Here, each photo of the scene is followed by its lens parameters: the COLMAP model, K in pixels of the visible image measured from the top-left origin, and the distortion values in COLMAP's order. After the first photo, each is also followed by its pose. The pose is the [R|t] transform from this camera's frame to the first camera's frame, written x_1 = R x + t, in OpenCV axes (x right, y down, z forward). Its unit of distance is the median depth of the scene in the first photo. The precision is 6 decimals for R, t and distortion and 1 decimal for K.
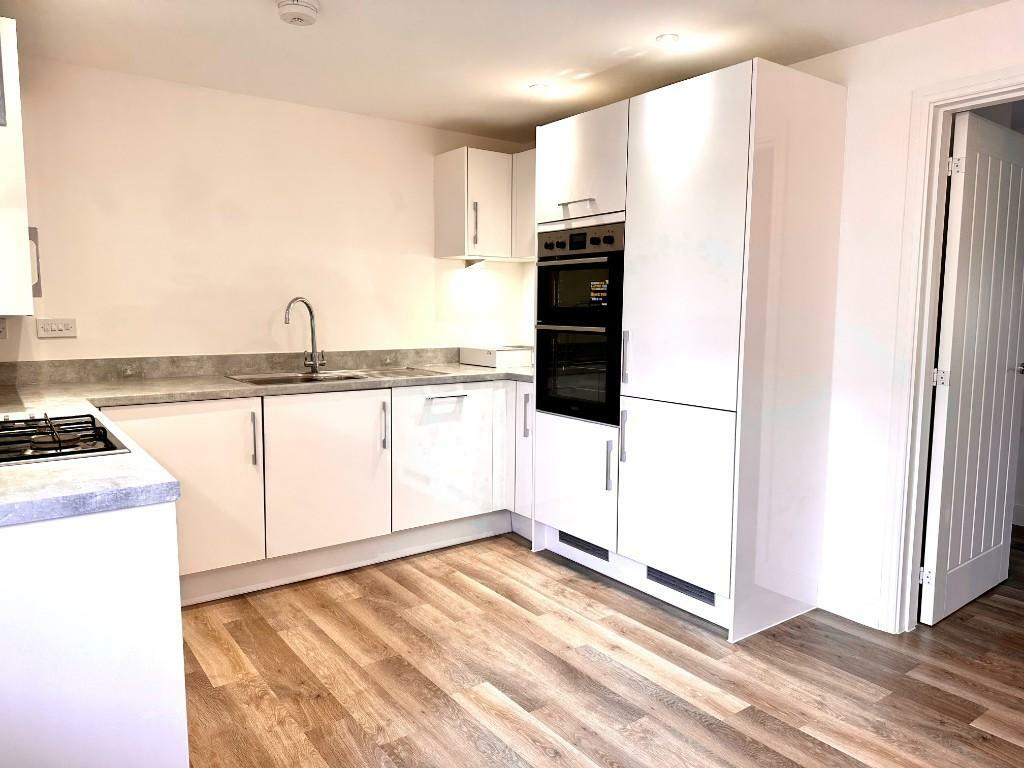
lens RADIAL K [[719.1, 0, 512.0], [0, 719.1, 384.0], [0, 0, 1]] dist [0.176257, -0.297439]
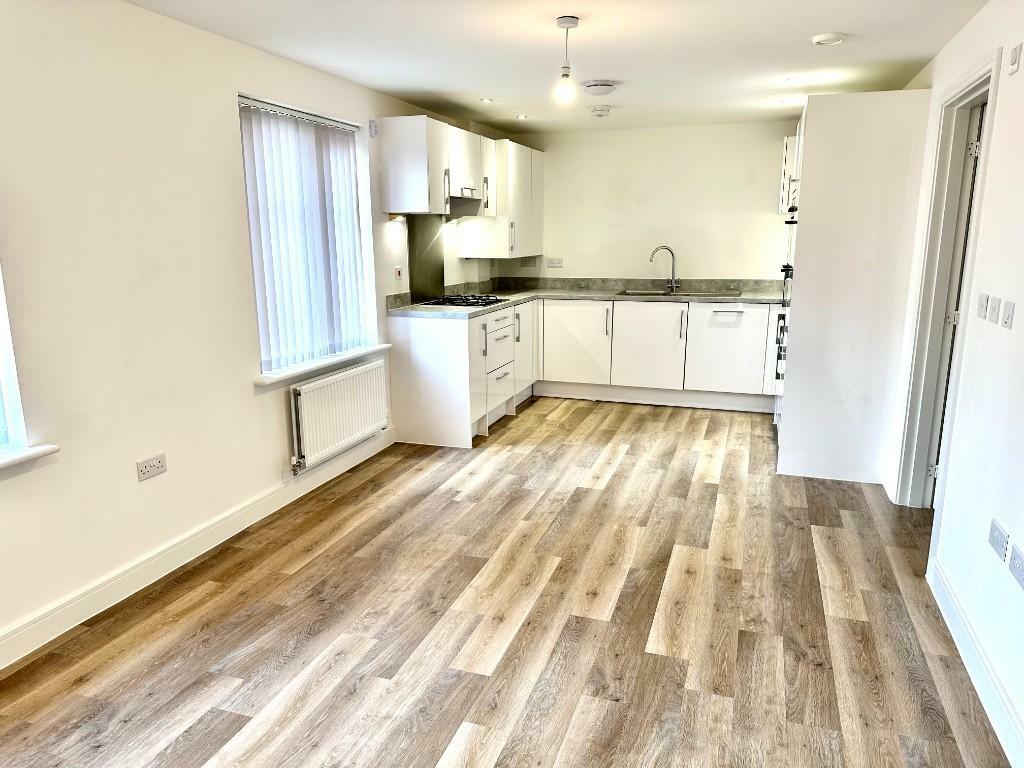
lens RADIAL K [[719.1, 0, 512.0], [0, 719.1, 384.0], [0, 0, 1]] dist [0.176257, -0.297439]
pose [[0.578608, 0.160315, -0.799695, 1.022785], [-0.082305, 0.986964, 0.138306, -0.007478], [0.811443, -0.014206, 0.584259, -0.324664]]
